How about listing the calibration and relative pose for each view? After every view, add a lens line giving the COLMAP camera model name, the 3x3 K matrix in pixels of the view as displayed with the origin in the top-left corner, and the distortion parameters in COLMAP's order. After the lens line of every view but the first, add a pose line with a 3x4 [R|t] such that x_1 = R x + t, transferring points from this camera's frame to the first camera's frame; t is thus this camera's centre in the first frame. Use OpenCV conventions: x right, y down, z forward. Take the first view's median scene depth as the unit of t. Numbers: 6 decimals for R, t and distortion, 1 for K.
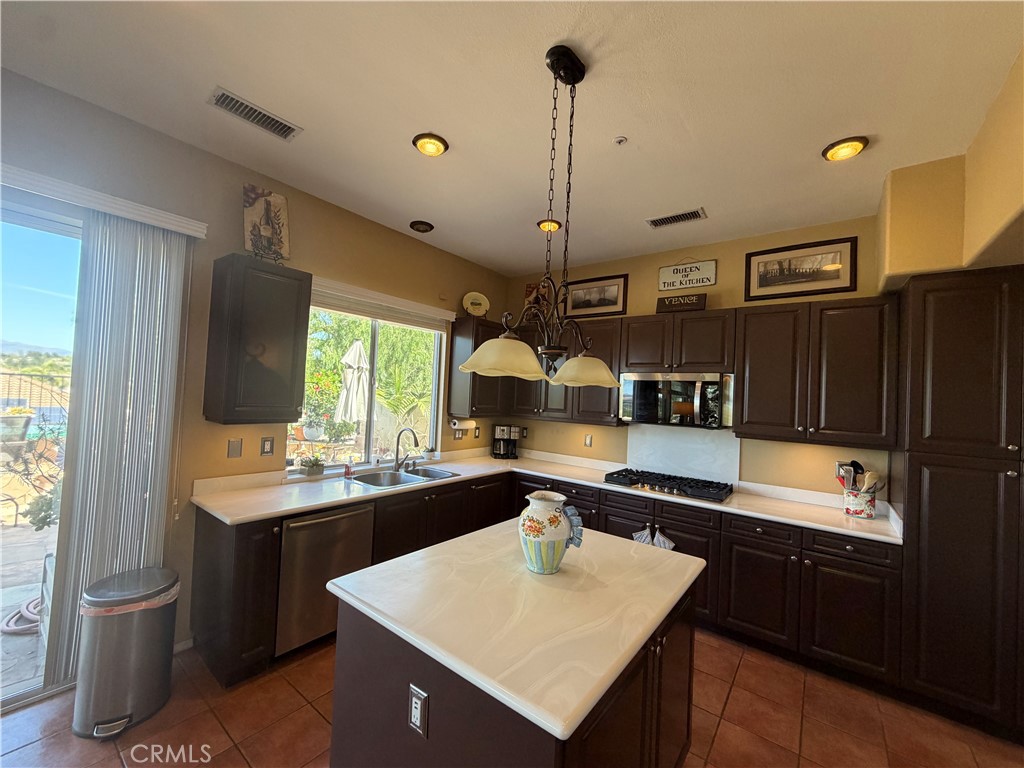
lens RADIAL K [[410.0, 0, 510.5], [0, 410.0, 386.0], [0, 0, 1]] dist [0.000624, 0.000010]
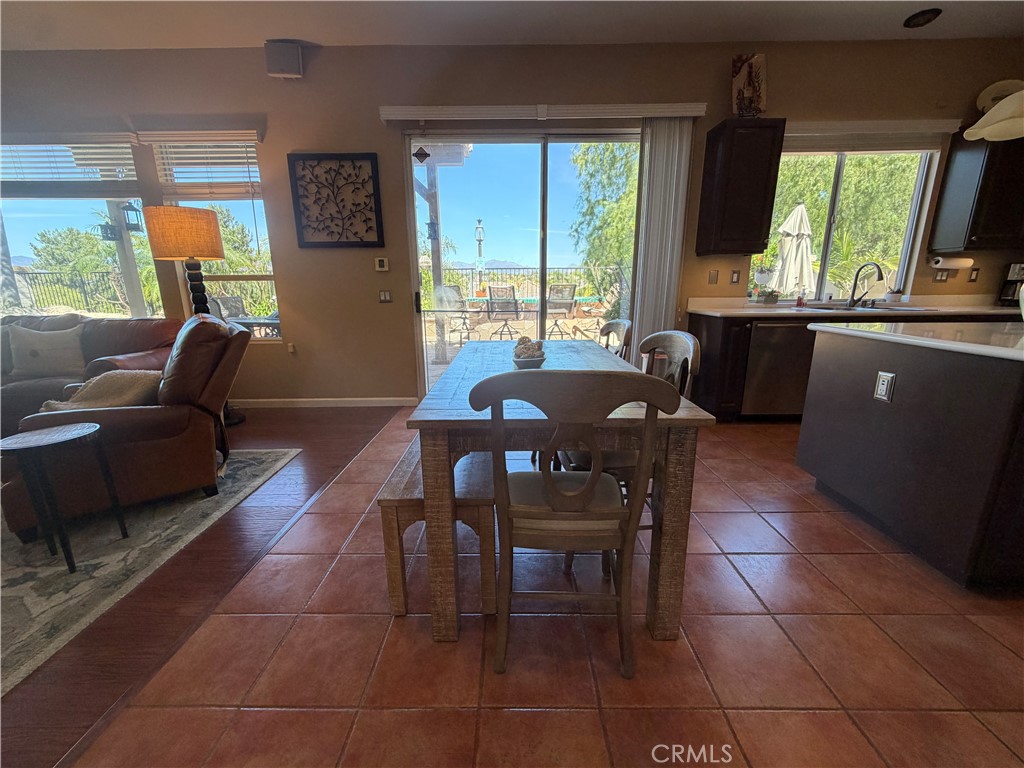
lens RADIAL K [[410.0, 0, 510.5], [0, 410.0, 386.0], [0, 0, 1]] dist [0.000624, 0.000010]
pose [[0.603997, 0.134984, -0.785472, 0.042671], [0.057318, 0.975644, 0.211740, 0.133045], [0.794923, -0.172913, 0.581549, -0.320036]]
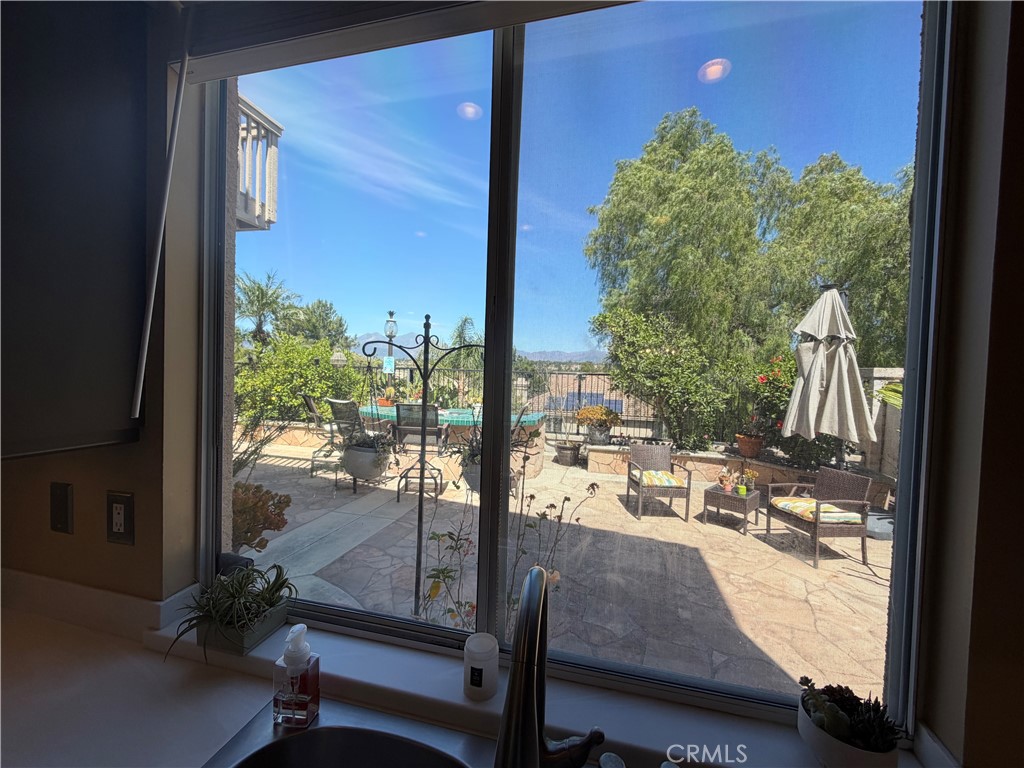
lens RADIAL K [[410.0, 0, 510.5], [0, 410.0, 386.0], [0, 0, 1]] dist [0.000624, 0.000010]
pose [[0.406906, -0.006010, -0.913450, -0.116084], [0.010528, 0.999943, -0.001889, 0.032172], [0.913410, -0.008848, 0.406946, 0.923615]]
